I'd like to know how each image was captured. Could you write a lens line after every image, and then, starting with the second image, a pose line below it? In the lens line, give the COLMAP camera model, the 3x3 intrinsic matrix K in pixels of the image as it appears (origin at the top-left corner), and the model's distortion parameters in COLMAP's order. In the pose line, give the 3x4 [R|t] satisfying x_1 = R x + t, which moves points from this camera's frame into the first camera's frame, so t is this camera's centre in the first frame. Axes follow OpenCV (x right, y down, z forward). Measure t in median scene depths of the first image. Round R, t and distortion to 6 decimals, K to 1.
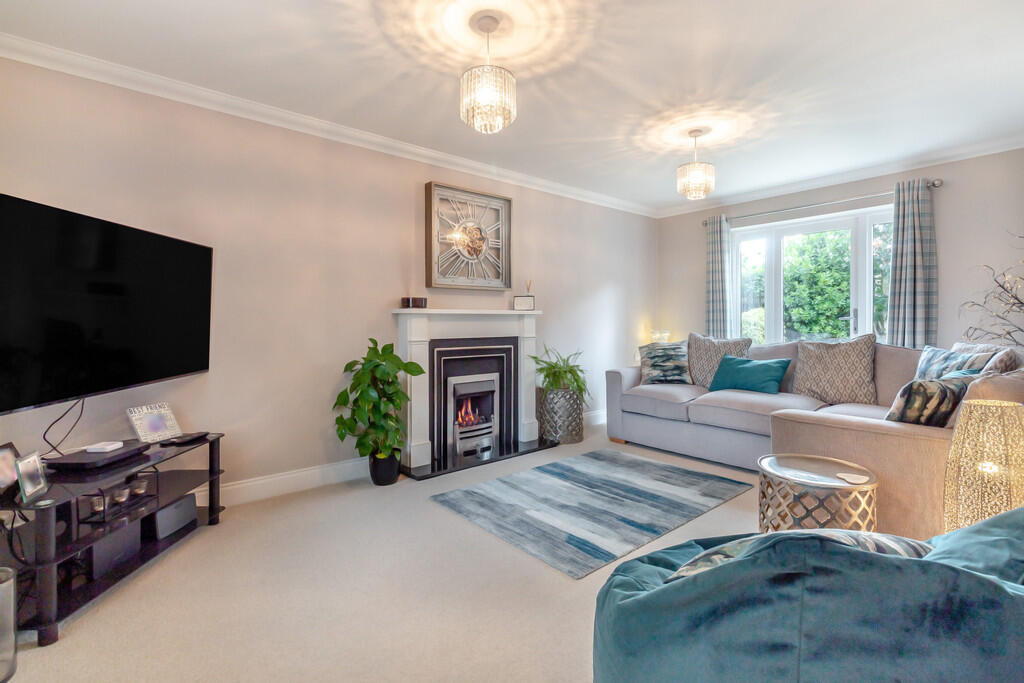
lens RADIAL K [[471.9, 0, 514.6], [0, 471.9, 339.0], [0, 0, 1]] dist [0.005419, 0.000158]
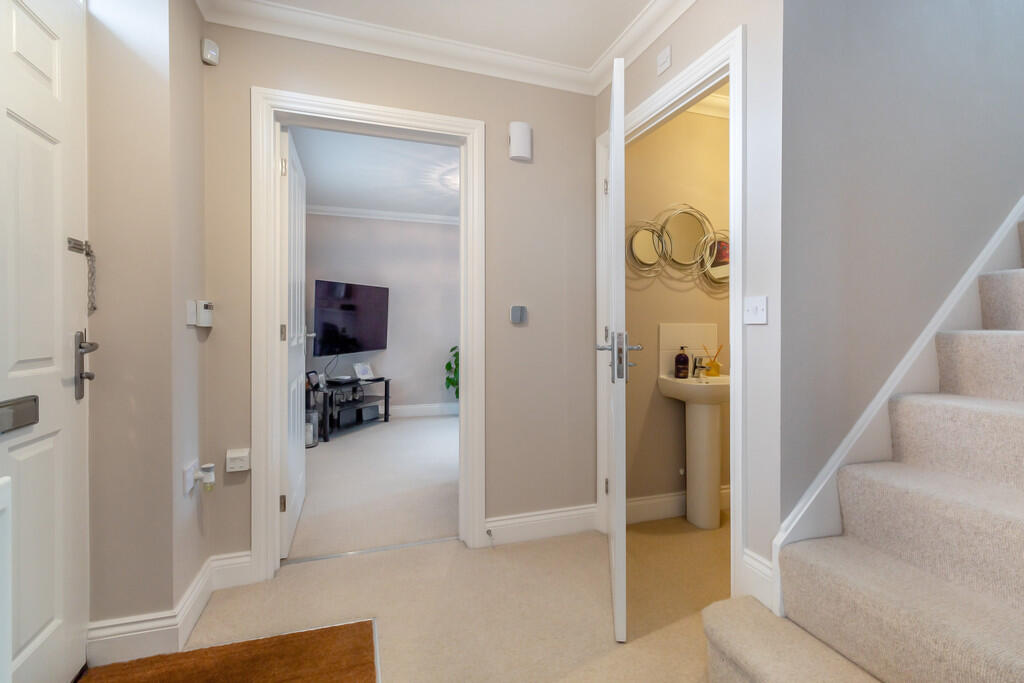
lens RADIAL K [[471.9, 0, 508.1], [0, 471.9, 332.6], [0, 0, 1]] dist [0.005419, 0.000158]
pose [[0.923969, 0.001213, -0.382466, 0.465039], [-0.010261, 0.999714, -0.021618, 0.028902], [0.382330, 0.023899, 0.923717, -0.512096]]
